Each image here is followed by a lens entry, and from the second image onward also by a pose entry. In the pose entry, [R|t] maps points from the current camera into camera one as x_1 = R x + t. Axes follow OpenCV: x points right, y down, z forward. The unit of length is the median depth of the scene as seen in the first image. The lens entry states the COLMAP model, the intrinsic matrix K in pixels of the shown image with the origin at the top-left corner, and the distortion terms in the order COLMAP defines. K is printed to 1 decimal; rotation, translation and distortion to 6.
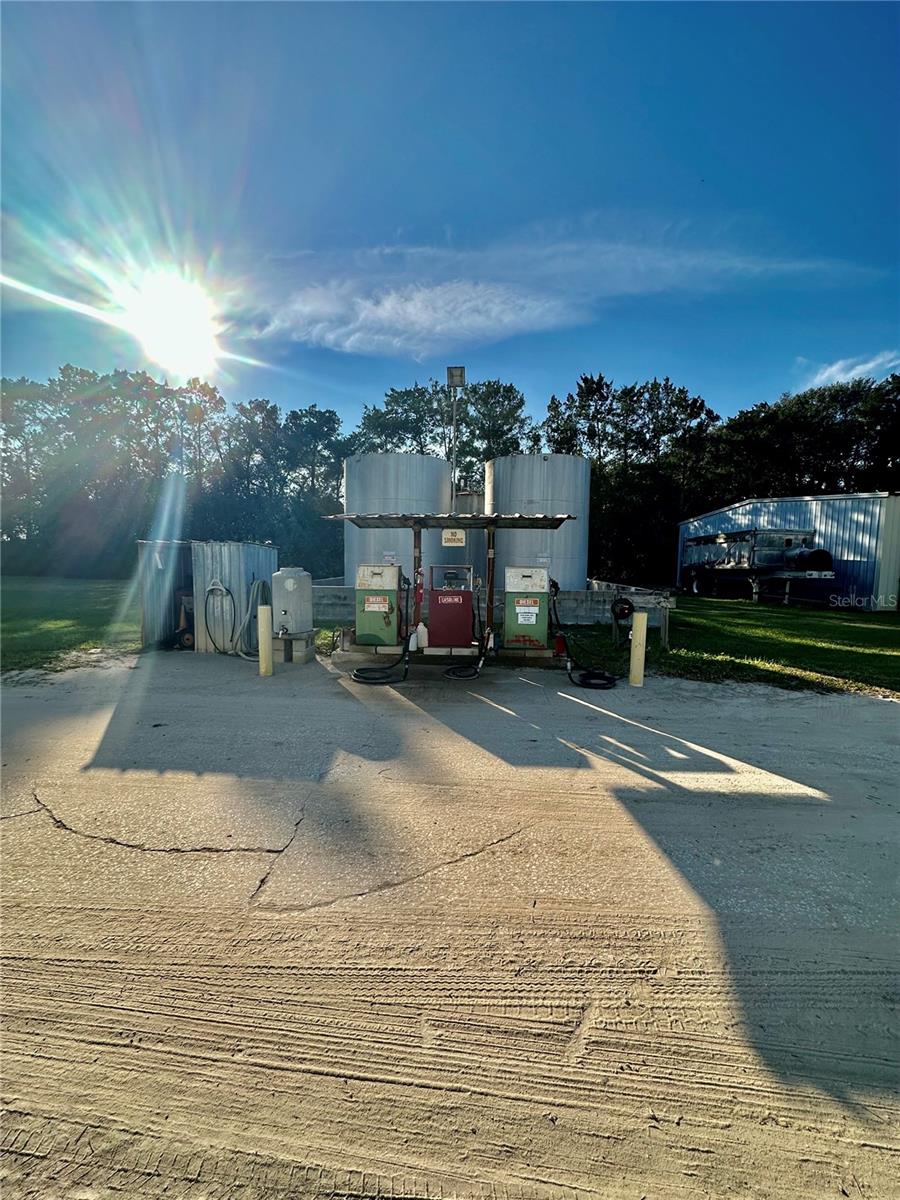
lens RADIAL K [[483.0, 0, 450.0], [0, 483.0, 600.0], [0, 0, 1]] dist [-0.000497, -0.000037]
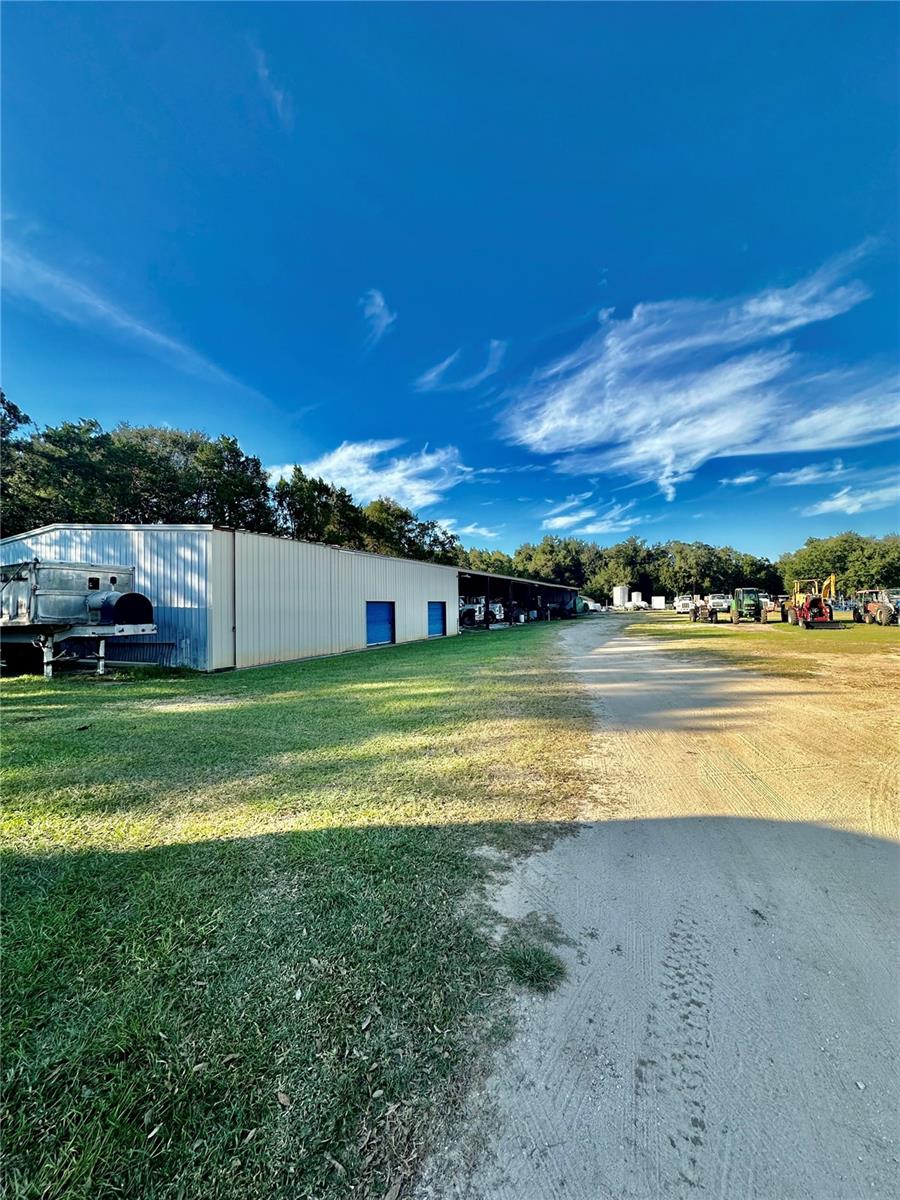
lens RADIAL K [[483.0, 0, 450.0], [0, 483.0, 600.0], [0, 0, 1]] dist [-0.000497, -0.000037]
pose [[0.414268, -0.013385, 0.910057, 0.283106], [0.103859, 0.994056, -0.032657, -0.021766], [-0.904210, 0.108046, 0.413195, 0.267025]]
